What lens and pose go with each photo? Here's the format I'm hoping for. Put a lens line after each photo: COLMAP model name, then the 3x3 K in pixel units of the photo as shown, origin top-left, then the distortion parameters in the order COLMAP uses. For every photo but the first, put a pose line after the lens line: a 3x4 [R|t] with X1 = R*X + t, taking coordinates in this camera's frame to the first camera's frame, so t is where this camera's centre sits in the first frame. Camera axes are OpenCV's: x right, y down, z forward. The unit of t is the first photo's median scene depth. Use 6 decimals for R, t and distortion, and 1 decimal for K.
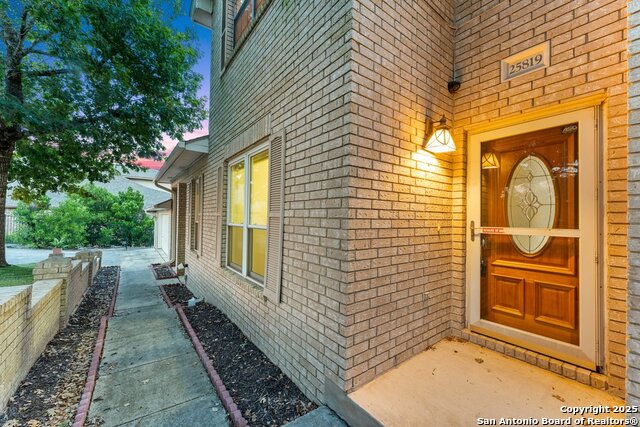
lens RADIAL K [[256.3, 0, 320.3], [0, 256.3, 214.9], [0, 0, 1]] dist [-0.000999, -0.000018]
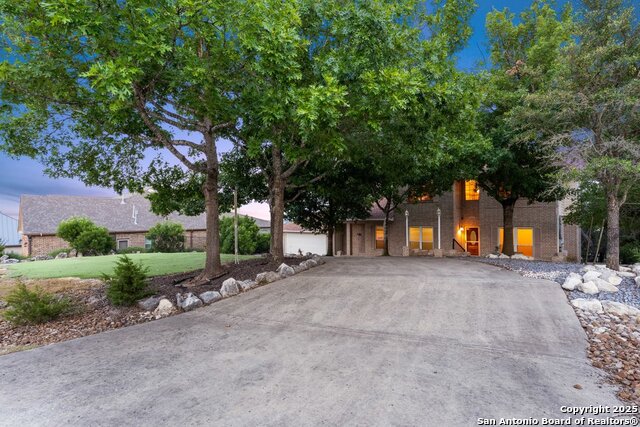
lens RADIAL K [[303.0, 0, 317.1], [0, 303.0, 216.5], [0, 0, 1]] dist [0.000670, 0.000005]
pose [[0.989461, -0.022557, 0.143031, -4.525702], [0.022690, 0.999742, 0.000704, -0.715375], [-0.143010, 0.002548, 0.989718, -6.518596]]
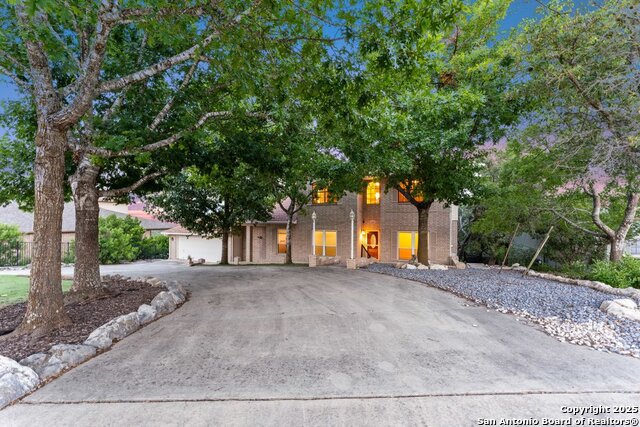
lens RADIAL K [[256.3, 0, 310.3], [0, 256.3, 219.9], [0, 0, 1]] dist [-0.000999, -0.000018]
pose [[0.895564, -0.011827, 0.444775, -3.834280], [0.007364, 0.999904, 0.011762, -0.716722], [-0.444871, -0.007258, 0.895565, -4.512180]]
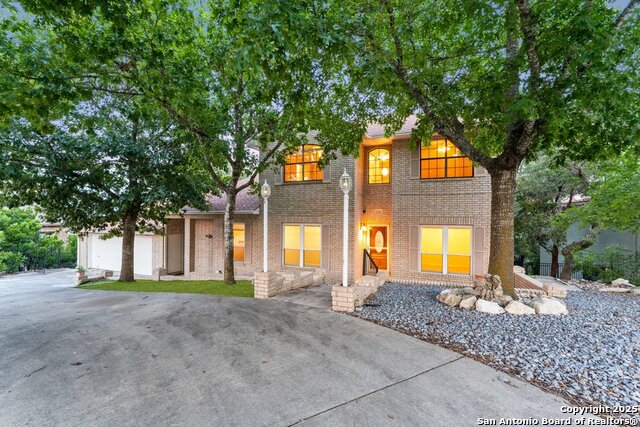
lens RADIAL K [[276.1, 0, 319.1], [0, 276.1, 217.3], [0, 0, 1]] dist [0.002824, 0.000135]
pose [[0.867237, -0.008669, 0.497819, -2.487581], [0.003488, 0.999930, 0.011336, -0.524893], [-0.497883, -0.008095, 0.867207, -2.660549]]
